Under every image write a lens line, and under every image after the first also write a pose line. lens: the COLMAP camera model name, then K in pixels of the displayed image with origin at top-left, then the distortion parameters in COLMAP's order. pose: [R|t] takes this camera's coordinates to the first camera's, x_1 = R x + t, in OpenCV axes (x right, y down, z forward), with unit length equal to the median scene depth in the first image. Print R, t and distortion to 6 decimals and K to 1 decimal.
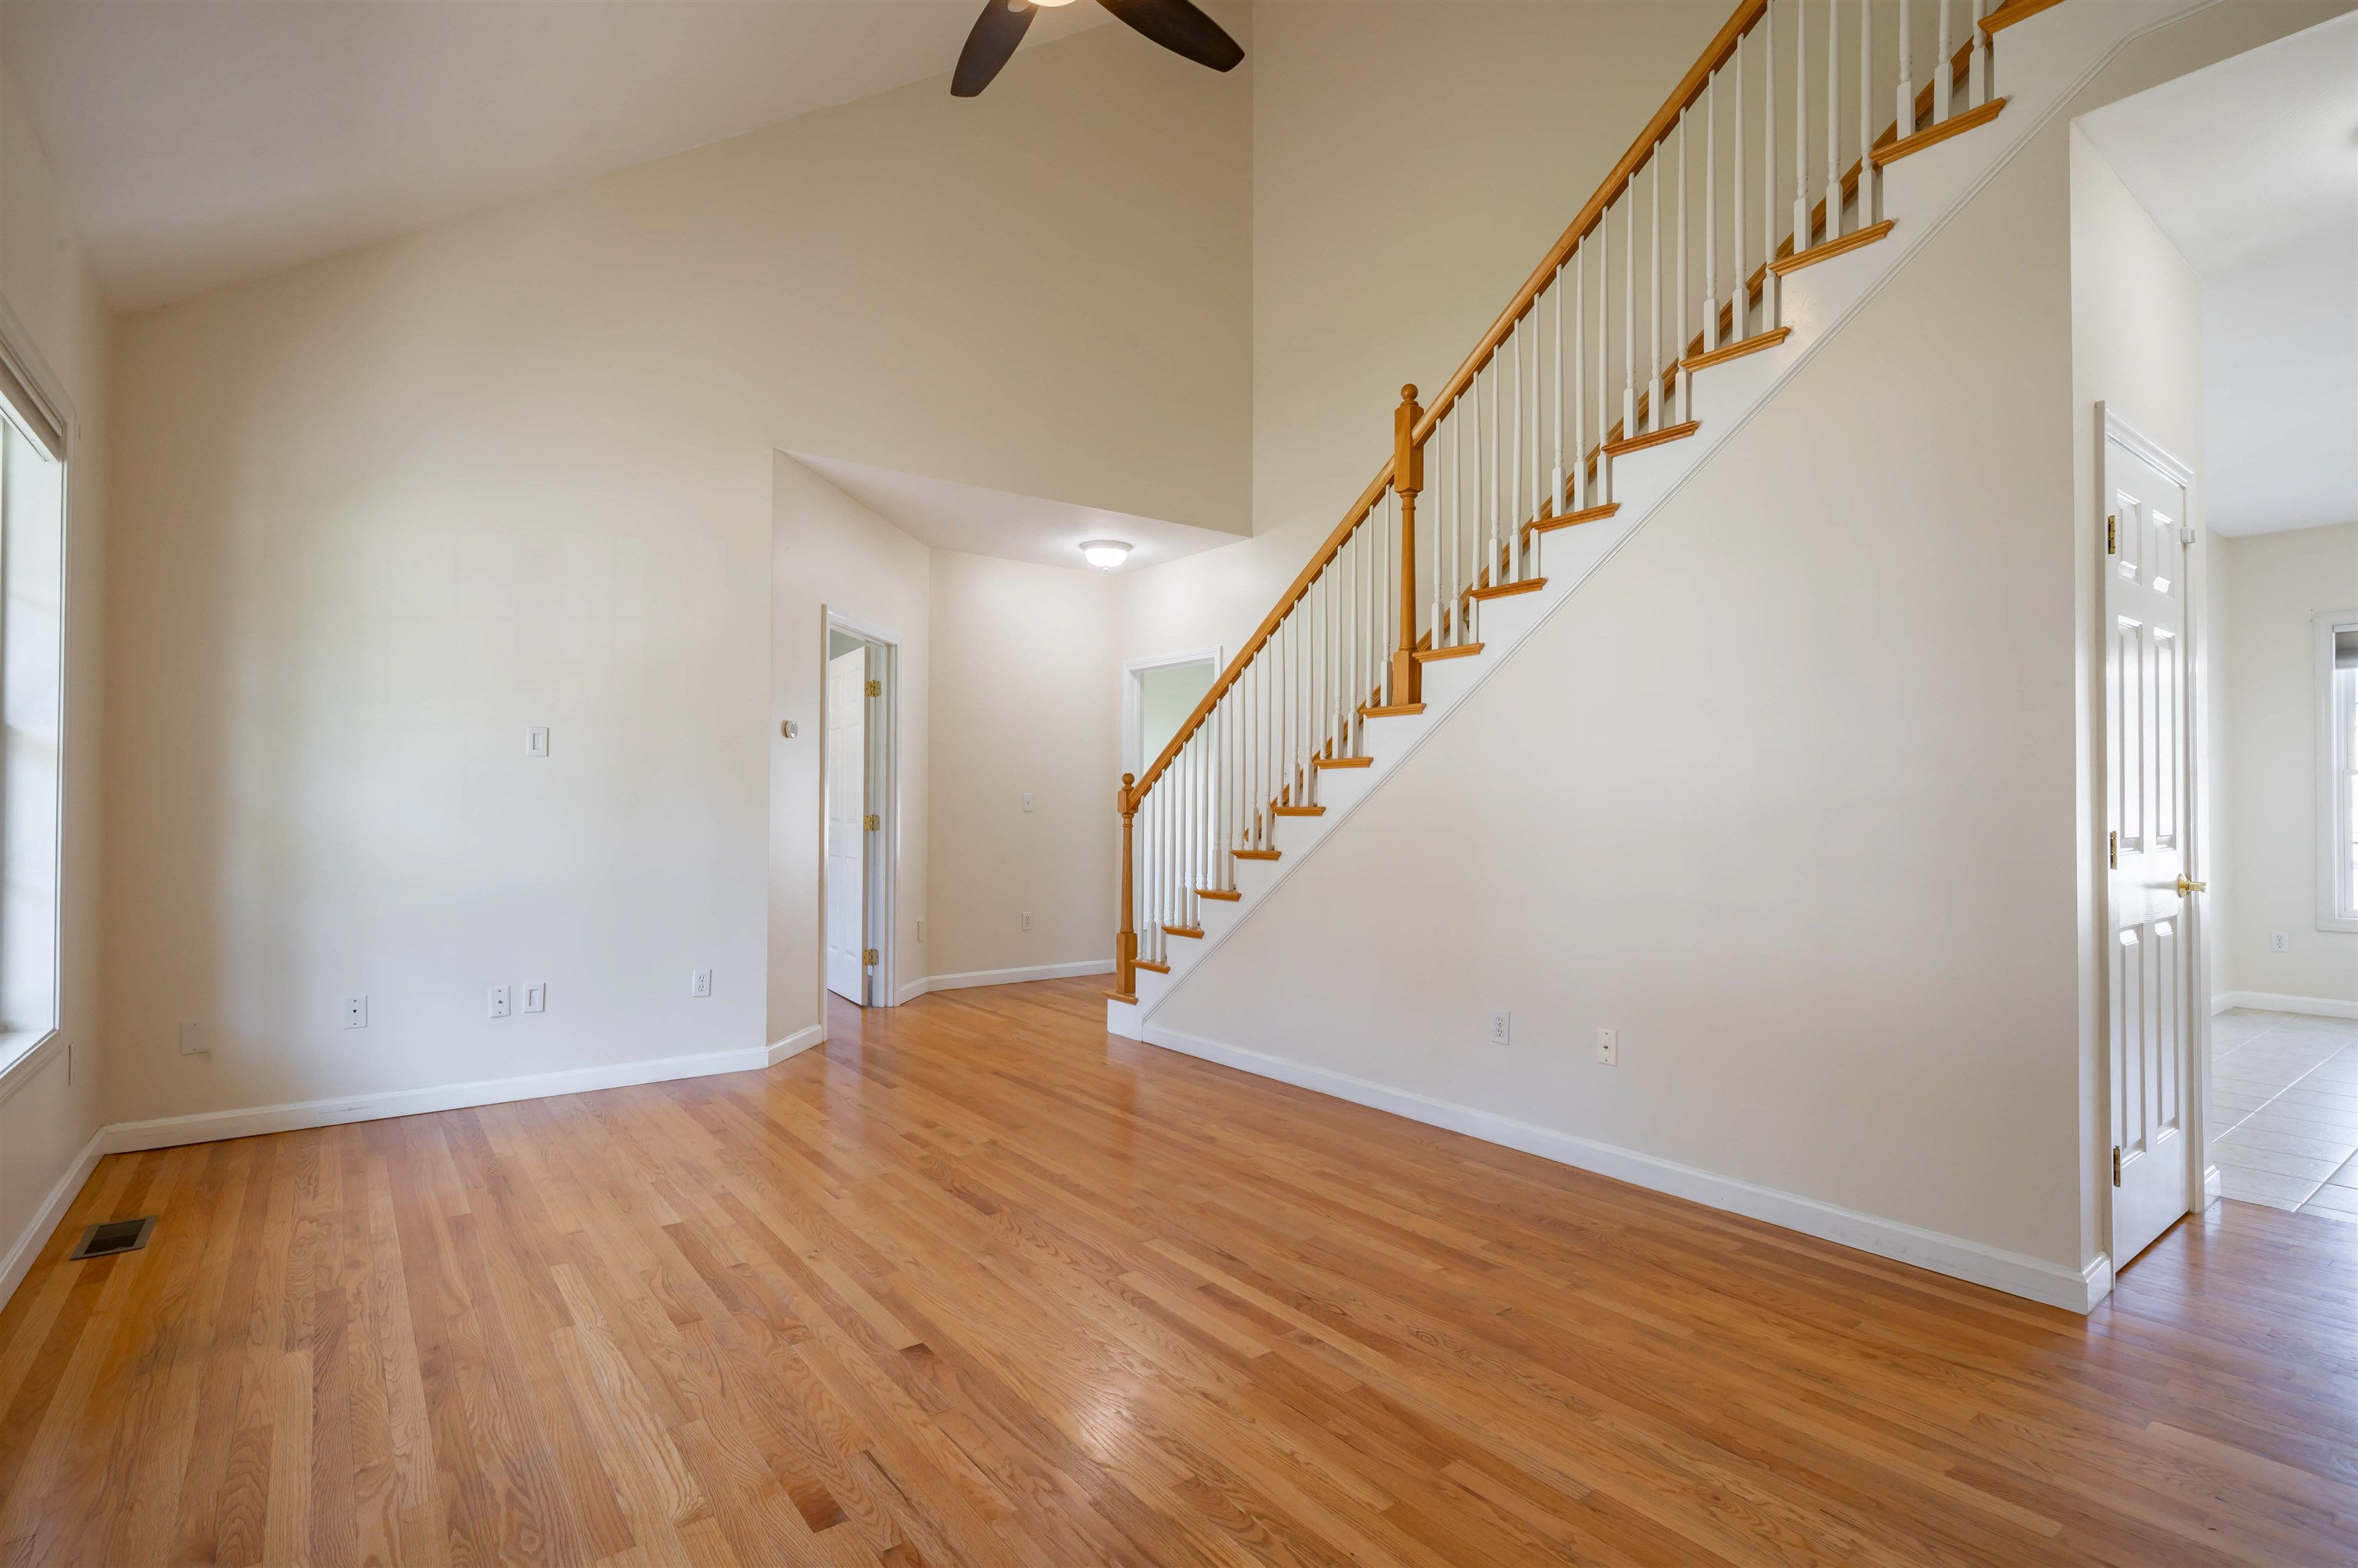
lens RADIAL K [[1142.7, 0, 1183.0], [0, 1142.7, 791.8], [0, 0, 1]] dist [-0.004312, 0.001771]
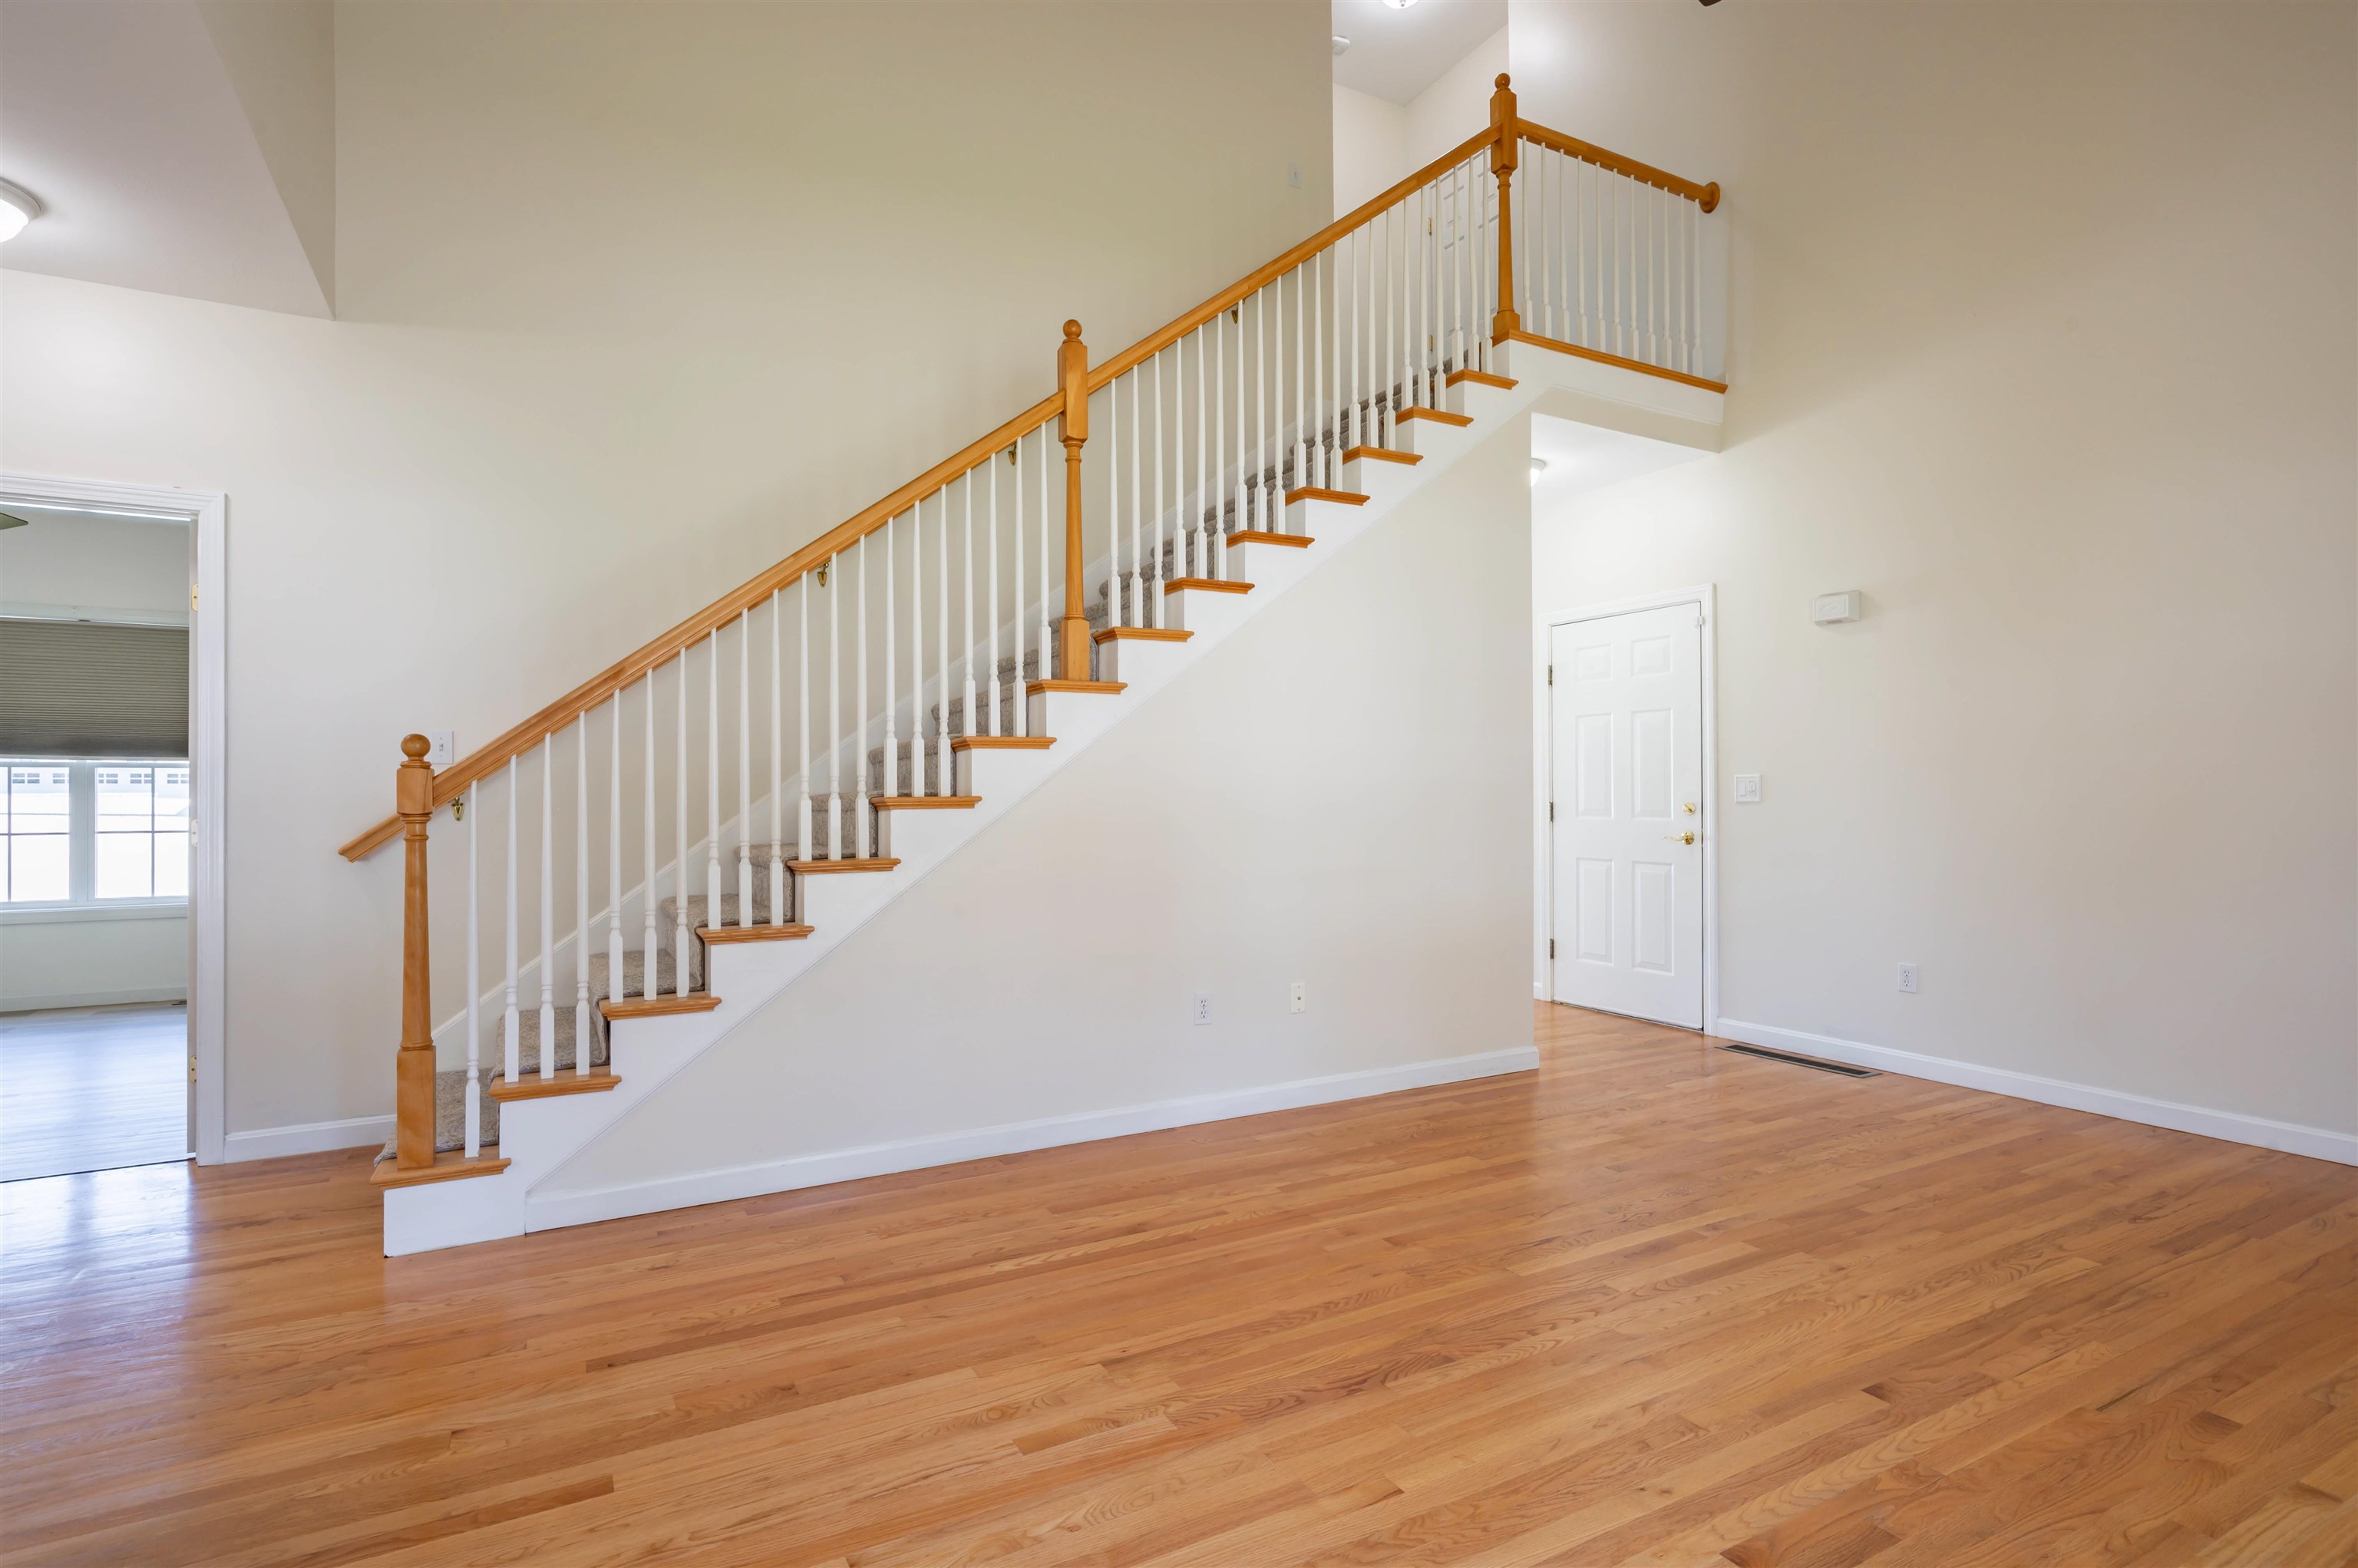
lens RADIAL K [[1142.7, 0, 1167.9], [0, 1142.7, 802.8], [0, 0, 1]] dist [-0.004312, 0.001771]
pose [[0.148618, -0.011261, 0.988831, -0.812242], [-0.006741, 0.999900, 0.012400, 0.007889], [-0.988872, -0.008509, 0.148527, 0.959138]]
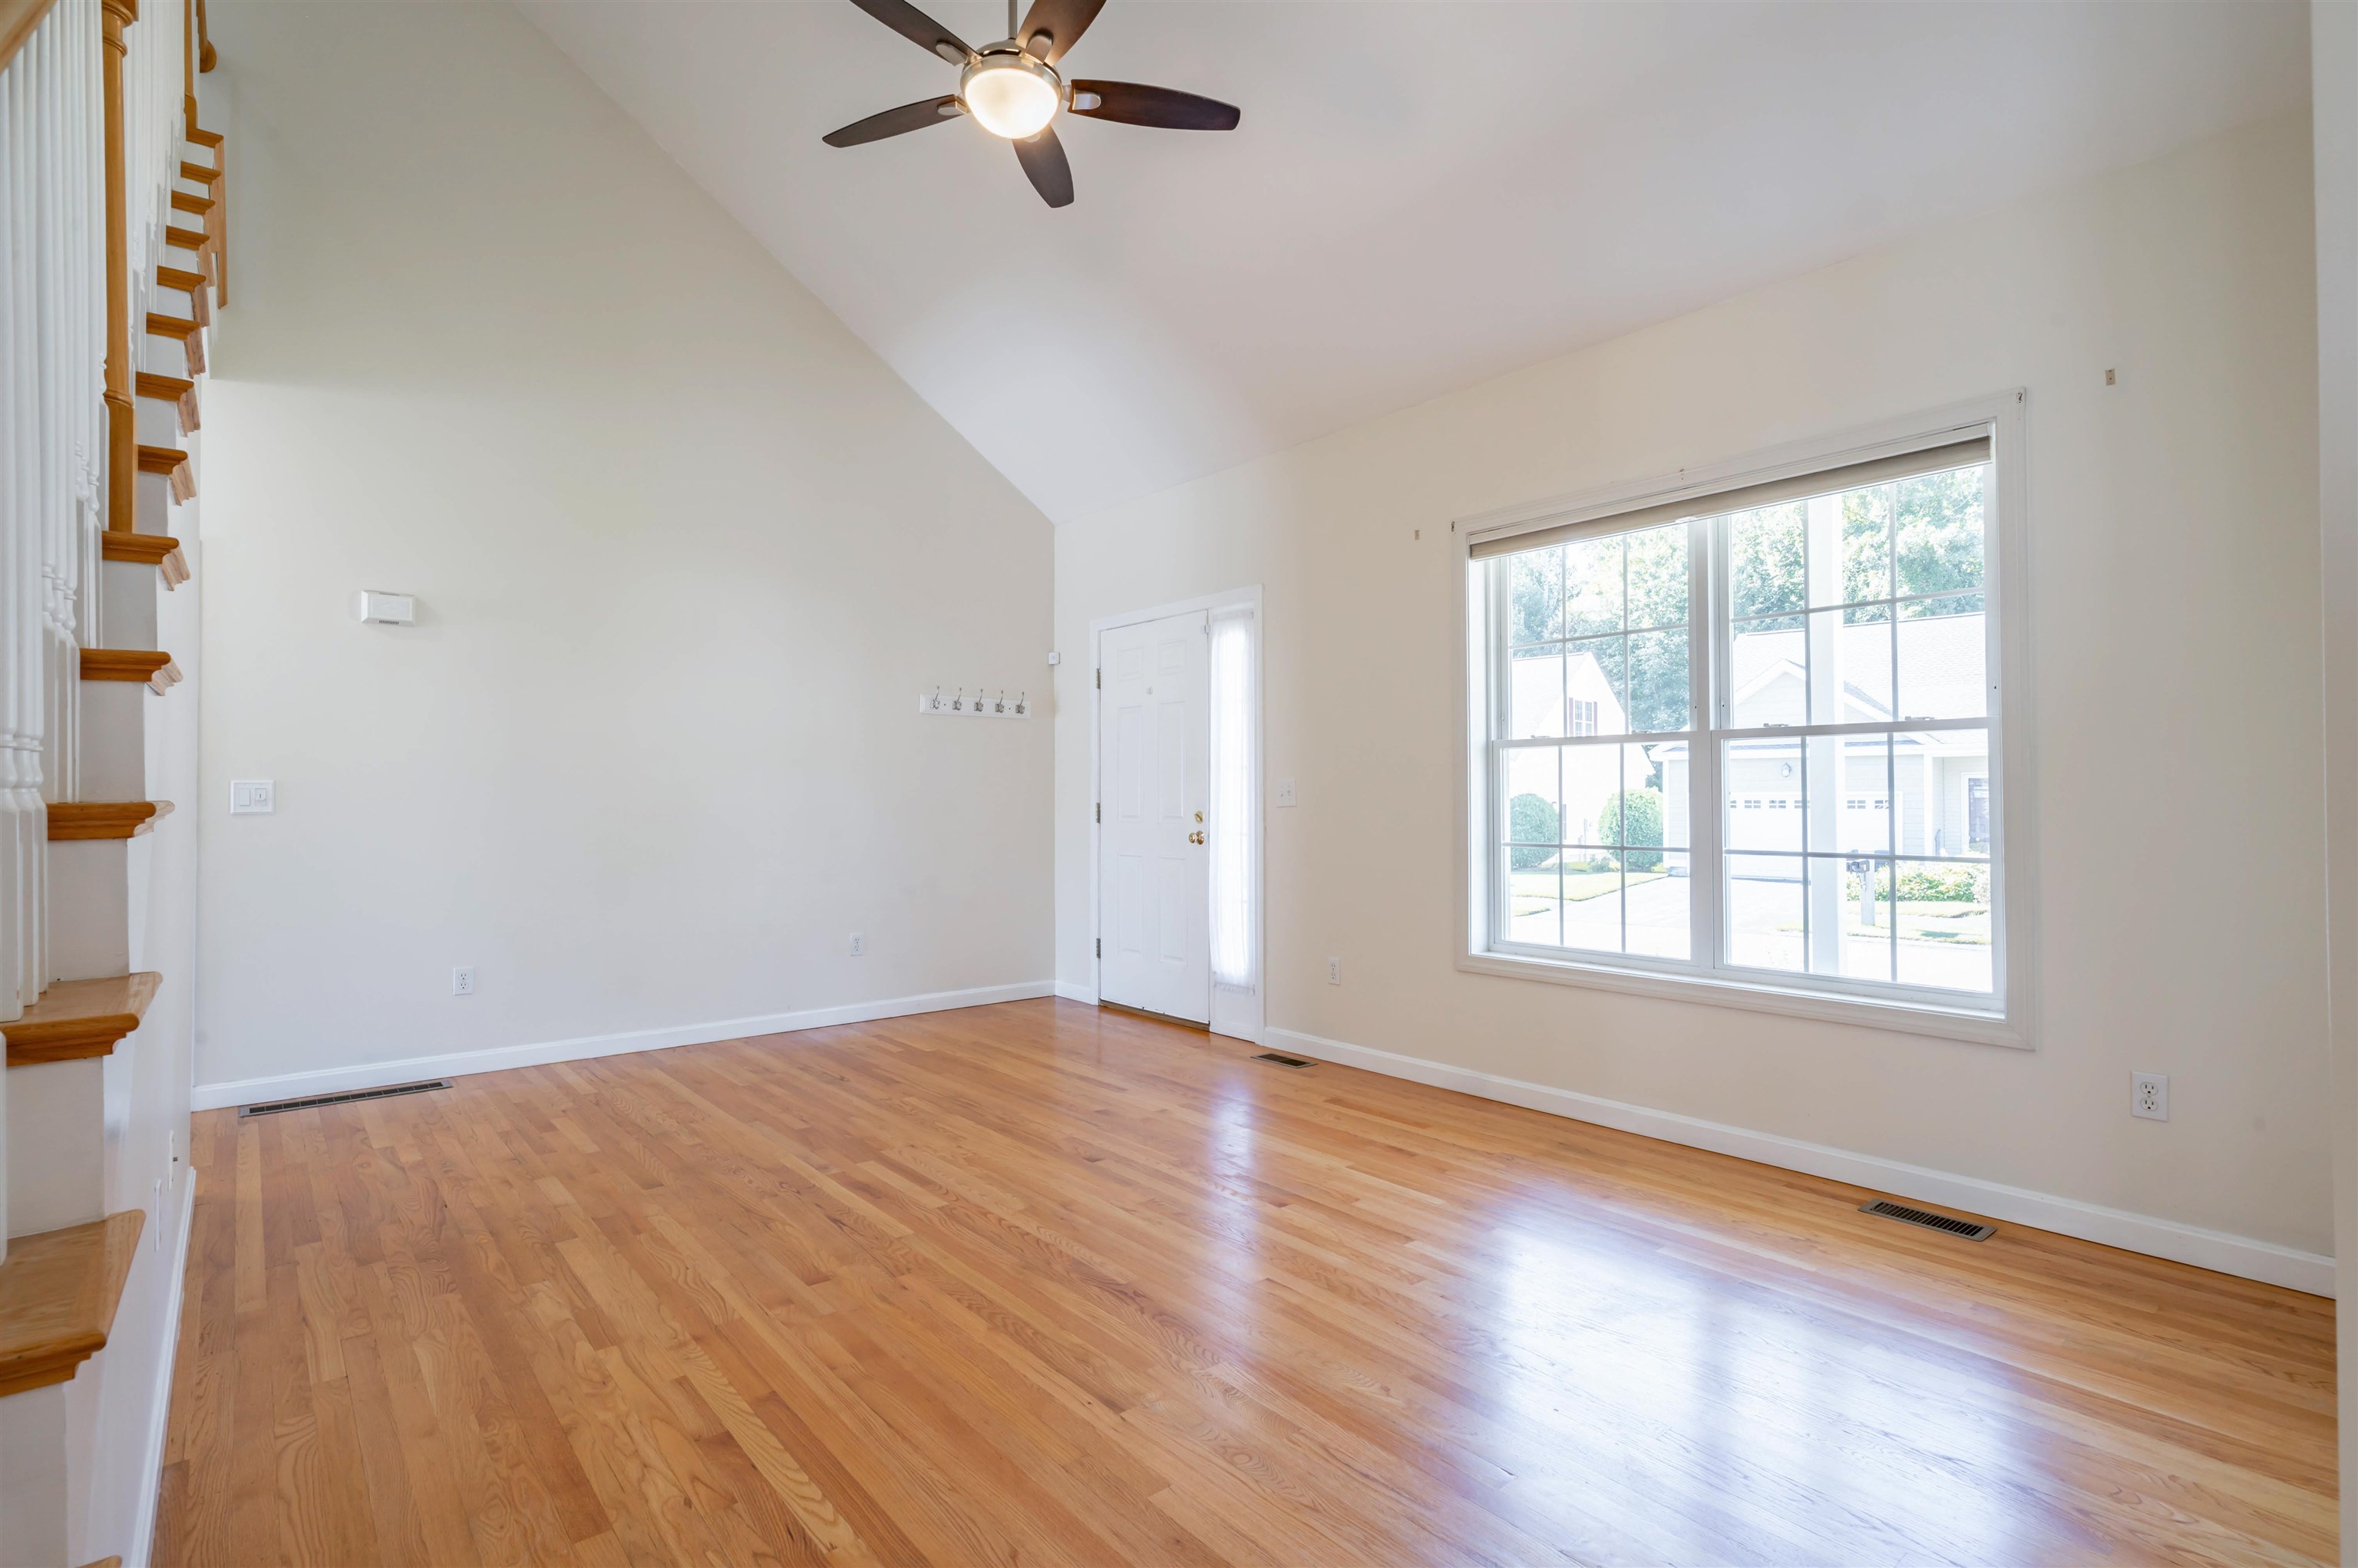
lens RADIAL K [[1142.7, 0, 1173.7], [0, 1142.7, 773.6], [0, 0, 1]] dist [-0.004312, 0.001771]
pose [[-0.999466, 0.000887, -0.032661, -0.193917], [0.001962, 0.999457, -0.032897, 0.020234], [0.032614, -0.032943, -0.998925, 1.693831]]
